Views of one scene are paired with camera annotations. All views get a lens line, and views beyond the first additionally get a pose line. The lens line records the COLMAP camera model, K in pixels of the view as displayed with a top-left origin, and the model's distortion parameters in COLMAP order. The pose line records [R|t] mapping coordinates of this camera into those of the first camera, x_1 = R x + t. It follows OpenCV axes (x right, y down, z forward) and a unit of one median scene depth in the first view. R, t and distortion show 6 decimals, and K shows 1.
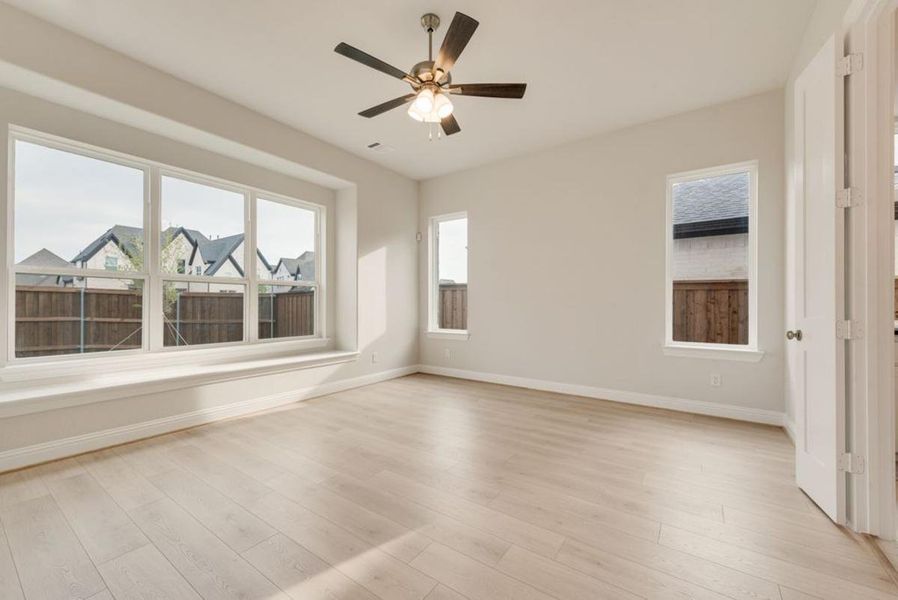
lens RADIAL K [[356.9, 0, 446.6], [0, 356.9, 303.0], [0, 0, 1]] dist [0.019842, -0.006146]
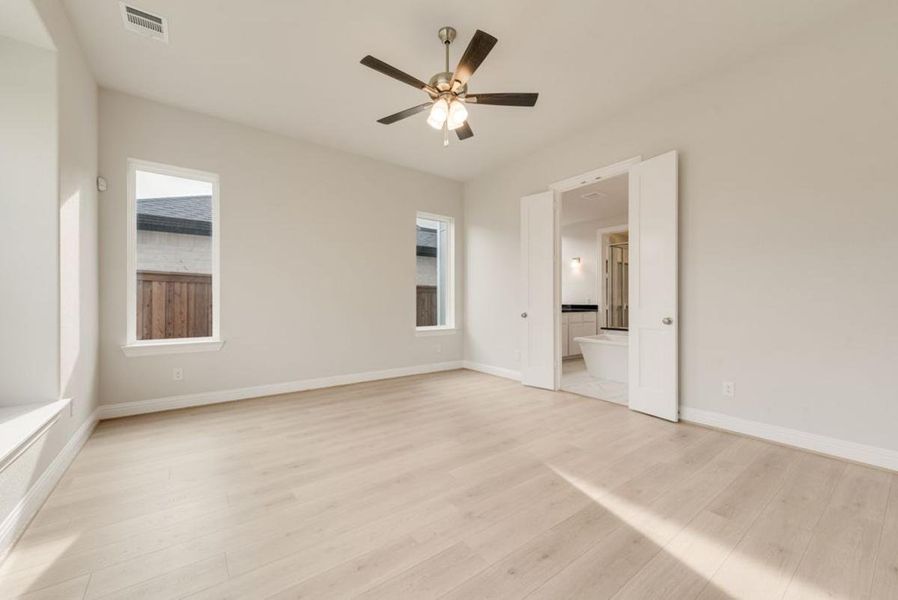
lens RADIAL K [[356.9, 0, 446.6], [0, 356.9, 303.0], [0, 0, 1]] dist [0.019842, -0.006146]
pose [[0.309051, -0.007746, 0.951014, -0.706265], [-0.003246, 0.999952, 0.009200, -0.002318], [-0.951040, -0.005930, 0.309012, 0.453095]]
